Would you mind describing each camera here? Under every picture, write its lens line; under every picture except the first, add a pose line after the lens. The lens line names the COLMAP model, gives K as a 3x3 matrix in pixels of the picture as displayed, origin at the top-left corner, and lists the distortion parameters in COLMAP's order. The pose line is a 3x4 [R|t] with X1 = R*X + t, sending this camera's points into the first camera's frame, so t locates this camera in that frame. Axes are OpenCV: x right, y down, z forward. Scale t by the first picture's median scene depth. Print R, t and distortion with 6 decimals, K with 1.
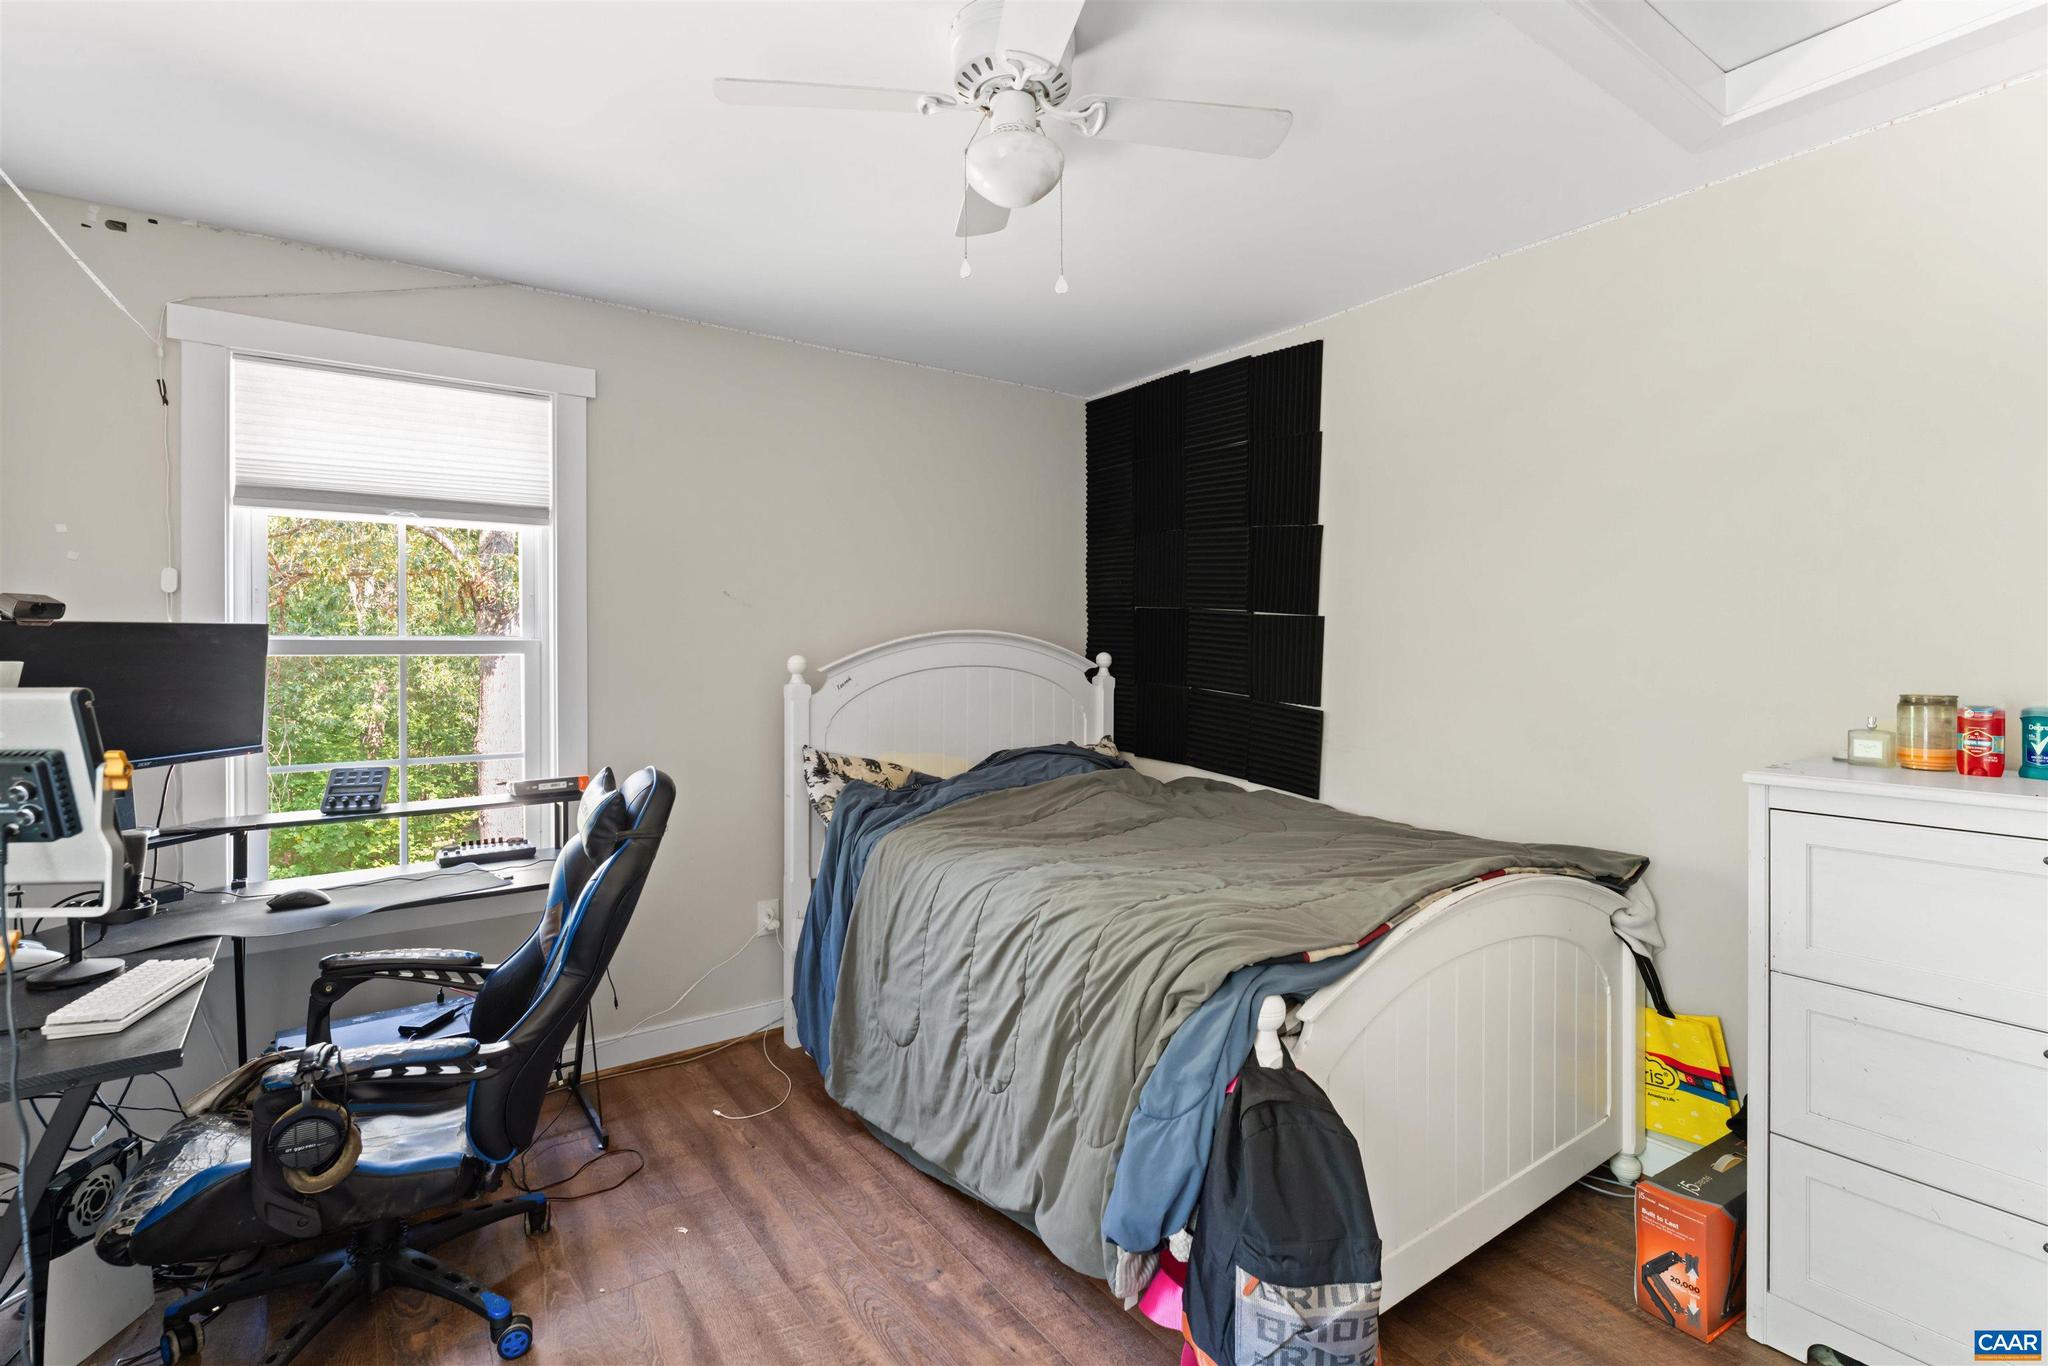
lens RADIAL K [[937.0, 0, 1024.7], [0, 937.0, 647.1], [0, 0, 1]] dist [-0.002314, -0.000168]
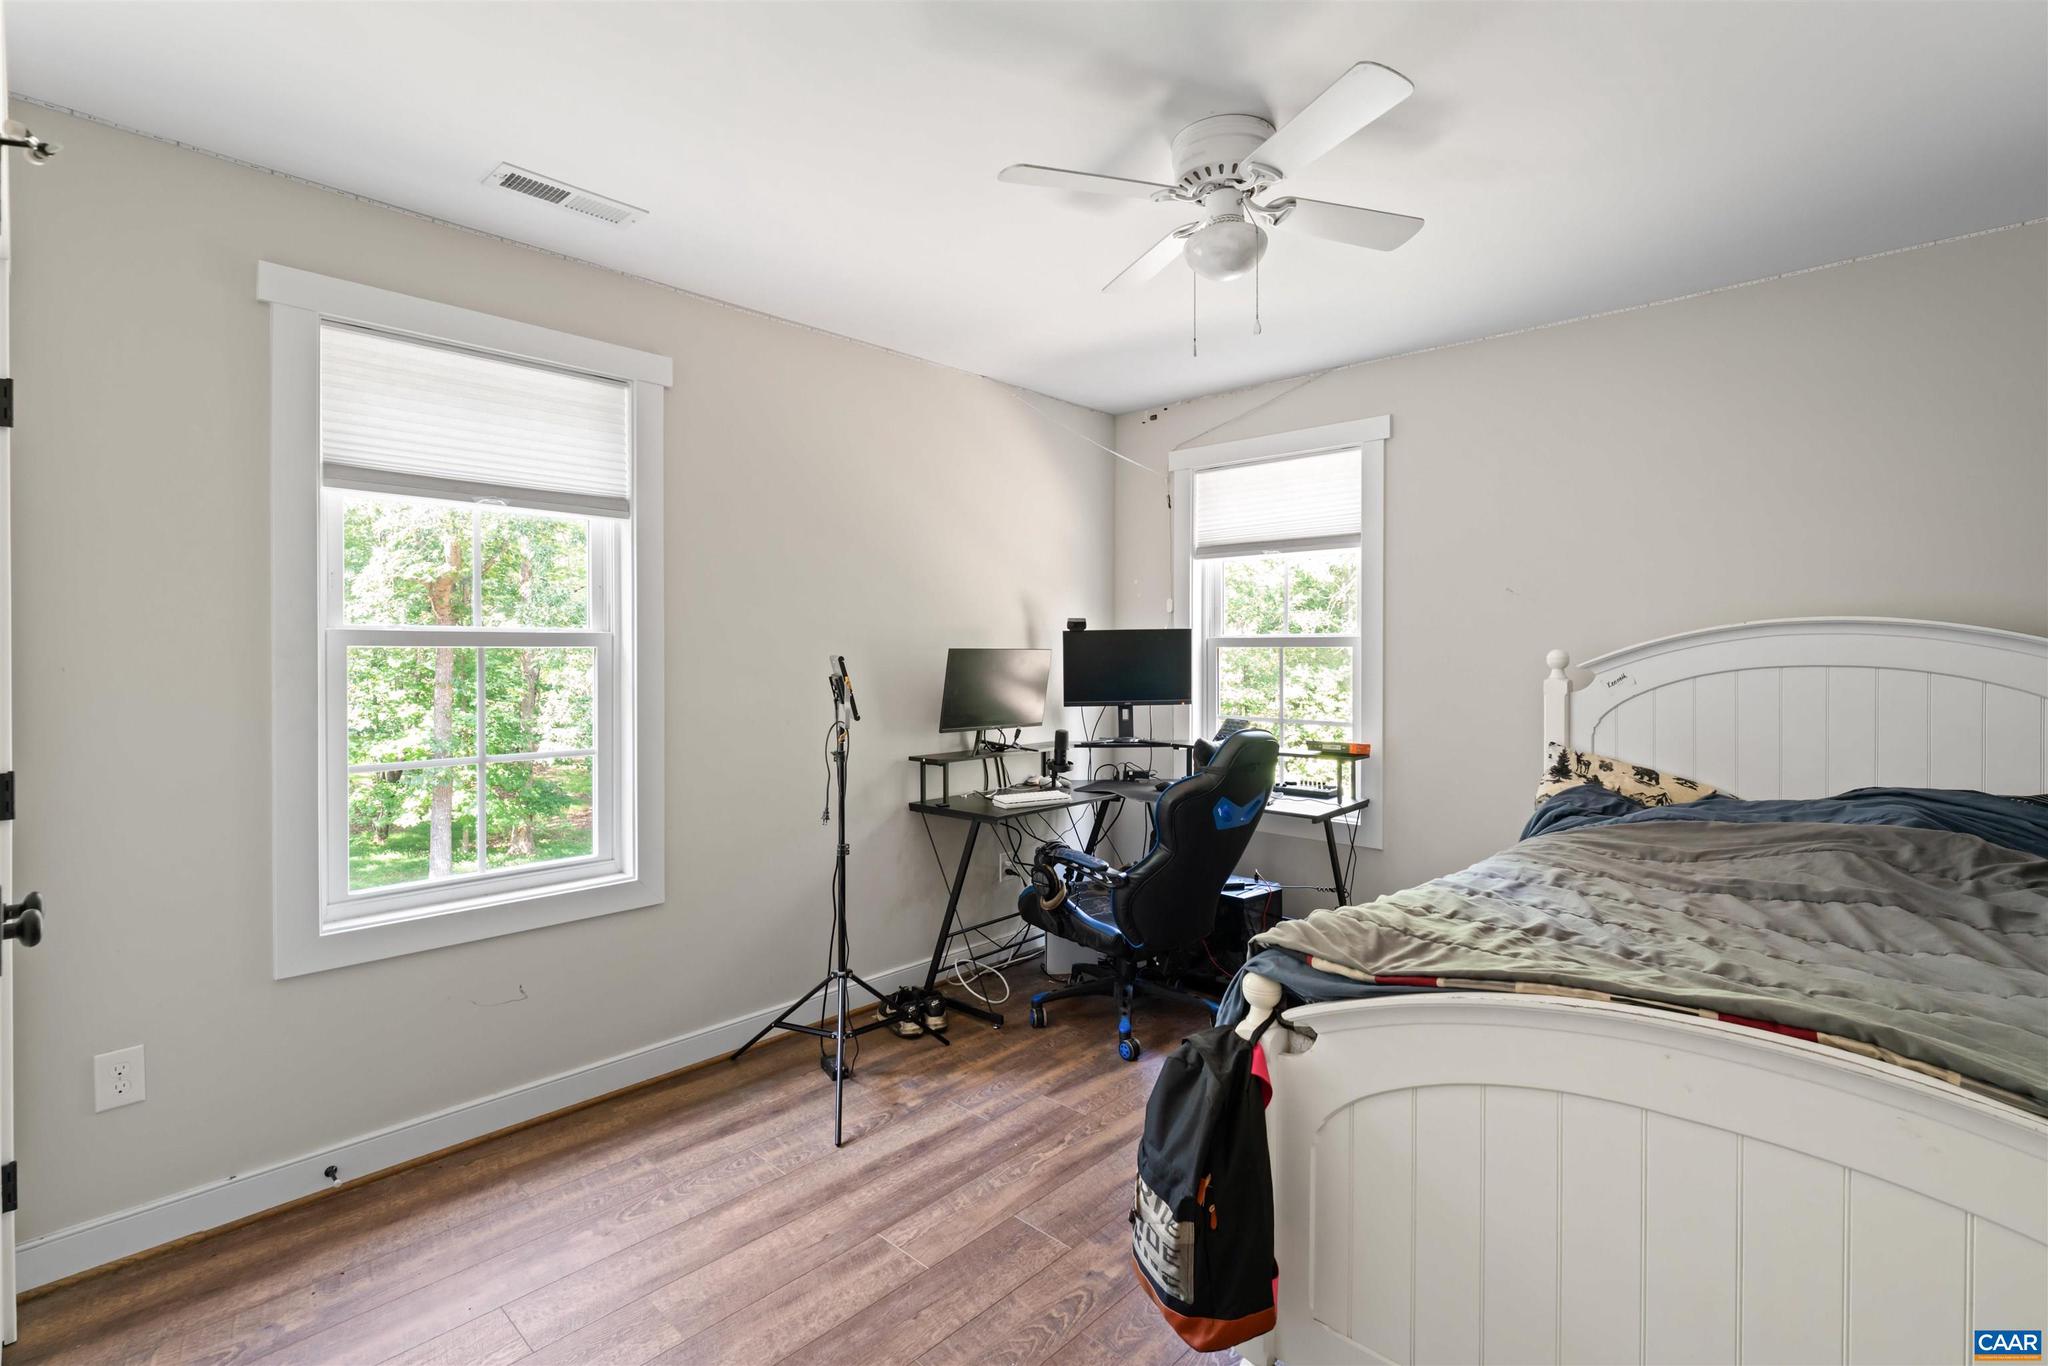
lens RADIAL K [[937.0, 0, 1028.4], [0, 937.0, 660.6], [0, 0, 1]] dist [-0.002314, -0.000168]
pose [[0.209426, 0.016929, -0.977678, 0.643994], [0.001175, 0.999845, 0.017565, 0.002665], [0.977824, -0.004827, 0.209374, 0.282237]]
